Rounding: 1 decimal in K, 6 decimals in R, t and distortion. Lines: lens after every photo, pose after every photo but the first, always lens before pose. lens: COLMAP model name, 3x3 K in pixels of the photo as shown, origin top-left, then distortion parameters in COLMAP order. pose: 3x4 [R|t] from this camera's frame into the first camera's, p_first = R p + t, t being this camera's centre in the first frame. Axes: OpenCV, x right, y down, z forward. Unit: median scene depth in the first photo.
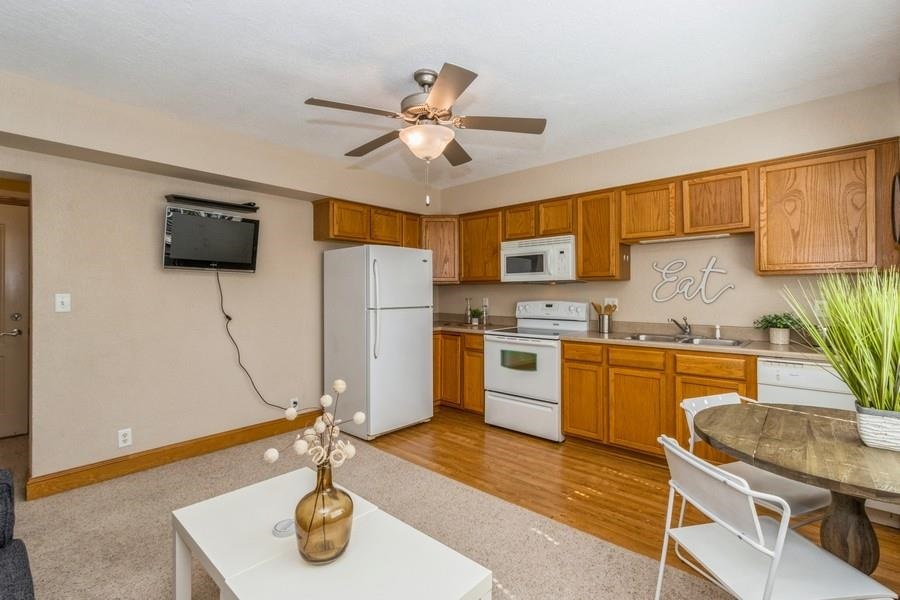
lens RADIAL K [[411.7, 0, 447.7], [0, 411.7, 290.5], [0, 0, 1]] dist [0.000827, -0.000076]
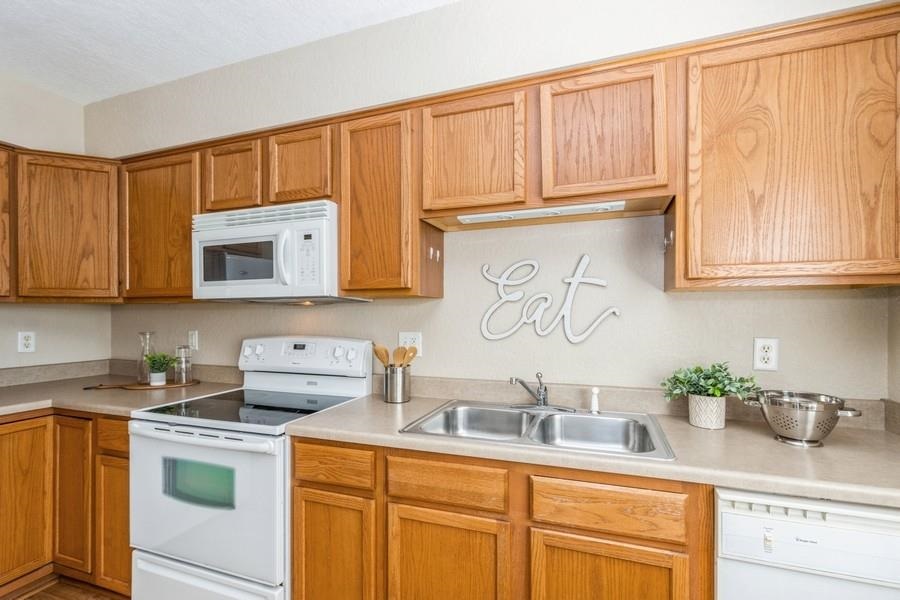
lens RADIAL K [[415.1, 0, 450.1], [0, 415.1, 315.9], [0, 0, 1]] dist [0.002071, 0.000020]
pose [[0.926034, -0.000088, 0.377440, 0.266559], [-0.002826, 0.999970, 0.007167, -0.006804], [-0.377430, -0.007703, 0.926006, 0.536942]]
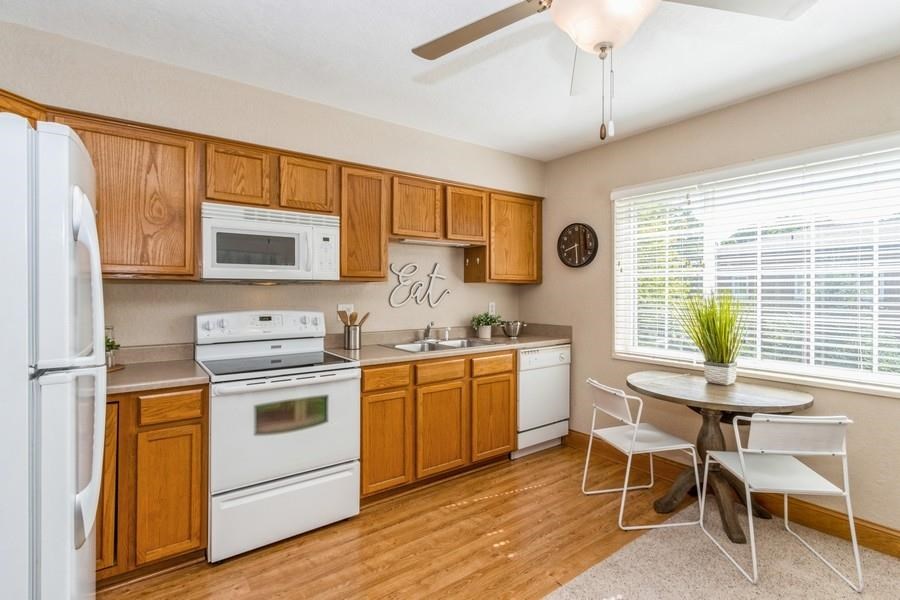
lens RADIAL K [[428.0, 0, 444.9], [0, 428.0, 293.3], [0, 0, 1]] dist [0.002281, 0.000726]
pose [[0.201764, 0.000369, 0.979434, -0.404369], [-0.006543, 0.999978, 0.000971, -0.005193], [-0.979412, -0.006605, 0.201762, 0.710218]]
